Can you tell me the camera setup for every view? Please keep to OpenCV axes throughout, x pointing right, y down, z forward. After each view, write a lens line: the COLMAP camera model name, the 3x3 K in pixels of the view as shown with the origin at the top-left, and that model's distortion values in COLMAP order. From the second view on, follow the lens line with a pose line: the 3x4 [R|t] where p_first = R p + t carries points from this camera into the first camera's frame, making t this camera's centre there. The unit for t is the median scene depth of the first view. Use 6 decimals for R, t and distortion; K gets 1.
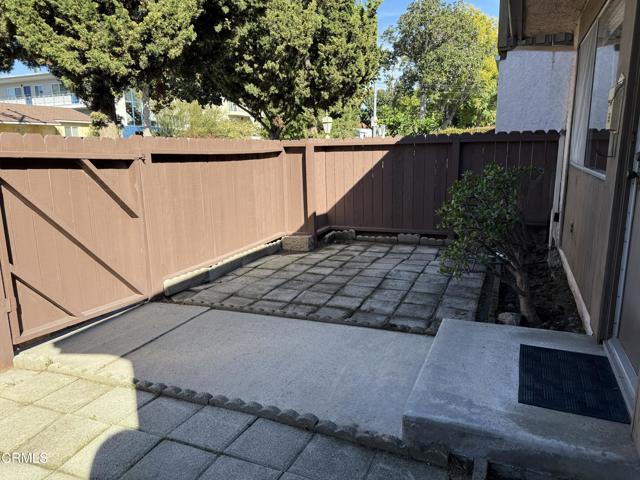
lens RADIAL K [[450.2, 0, 319.8], [0, 450.2, 242.6], [0, 0, 1]] dist [0.062684, -0.075929]
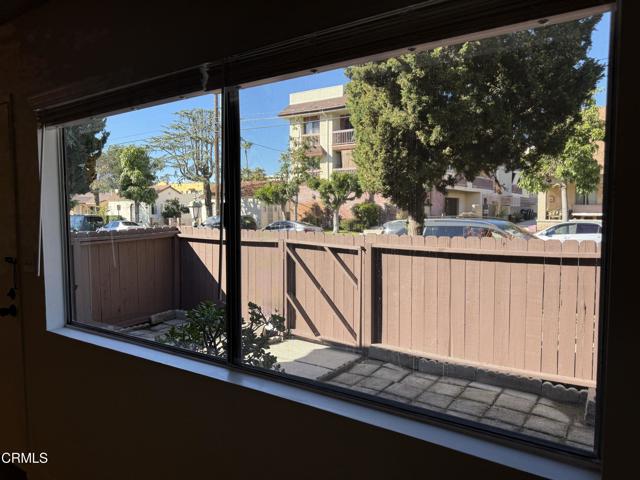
lens RADIAL K [[450.2, 0, 323.6], [0, 450.2, 237.2], [0, 0, 1]] dist [0.062684, -0.075929]
pose [[-0.185837, 0.068180, -0.980212, 0.716304], [-0.201649, 0.973710, 0.105958, -0.250985], [0.961666, 0.217350, -0.167203, 0.805411]]
